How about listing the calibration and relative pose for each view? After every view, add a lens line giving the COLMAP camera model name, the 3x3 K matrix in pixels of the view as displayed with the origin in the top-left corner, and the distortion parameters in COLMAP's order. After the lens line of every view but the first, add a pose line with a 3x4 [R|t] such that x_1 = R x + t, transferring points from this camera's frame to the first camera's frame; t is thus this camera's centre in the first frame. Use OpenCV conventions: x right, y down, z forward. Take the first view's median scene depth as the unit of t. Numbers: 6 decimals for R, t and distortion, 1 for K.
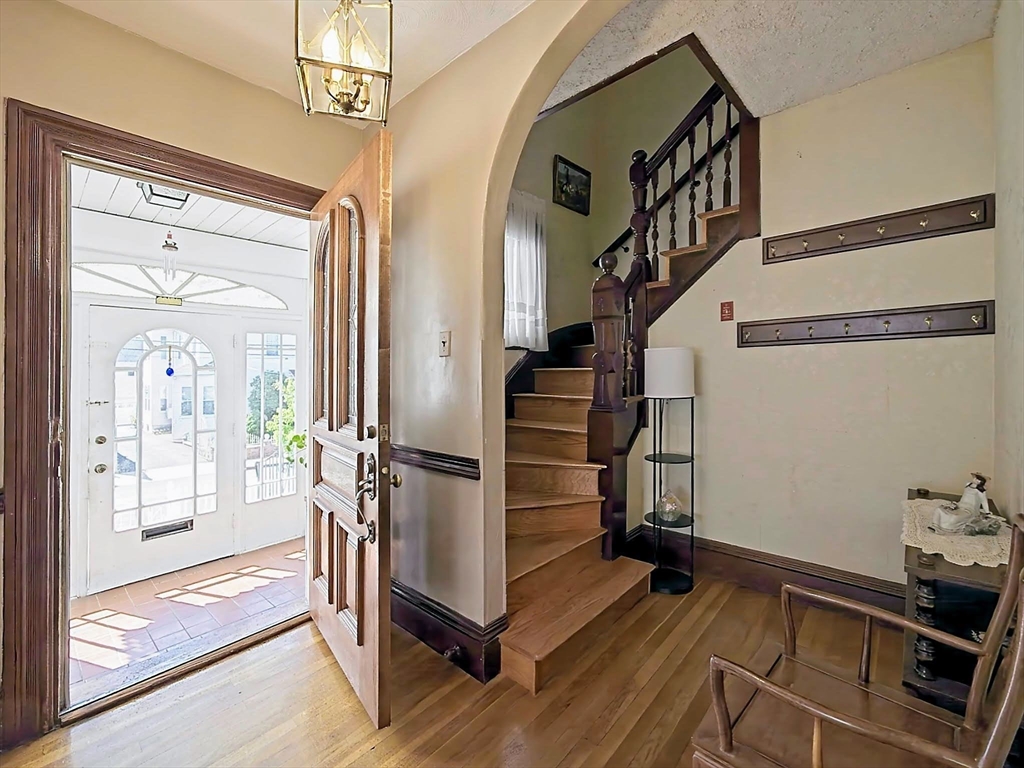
lens RADIAL K [[426.5, 0, 492.4], [0, 426.5, 371.8], [0, 0, 1]] dist [-0.000274, 0.000013]
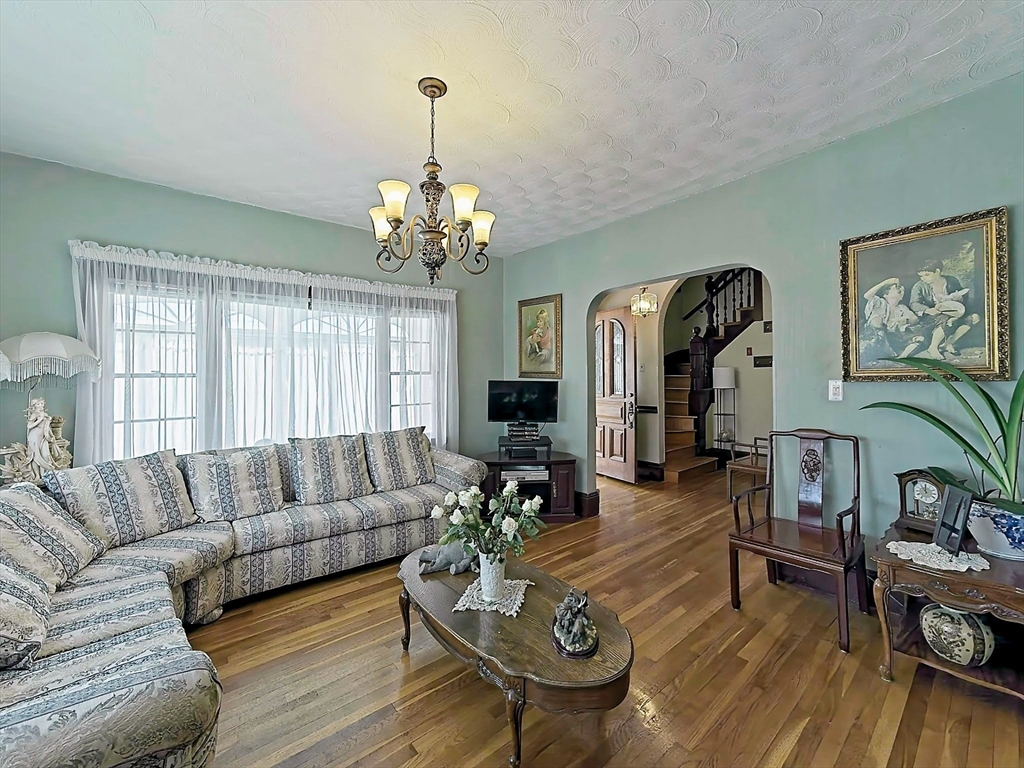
lens RADIAL K [[432.7, 0, 526.5], [0, 432.7, 363.6], [0, 0, 1]] dist [0.000406, 0.000074]
pose [[0.998574, 0.004318, -0.053214, -0.532140], [-0.006015, 0.999477, -0.031774, 0.004834], [0.053049, 0.032049, 0.998078, -1.407307]]
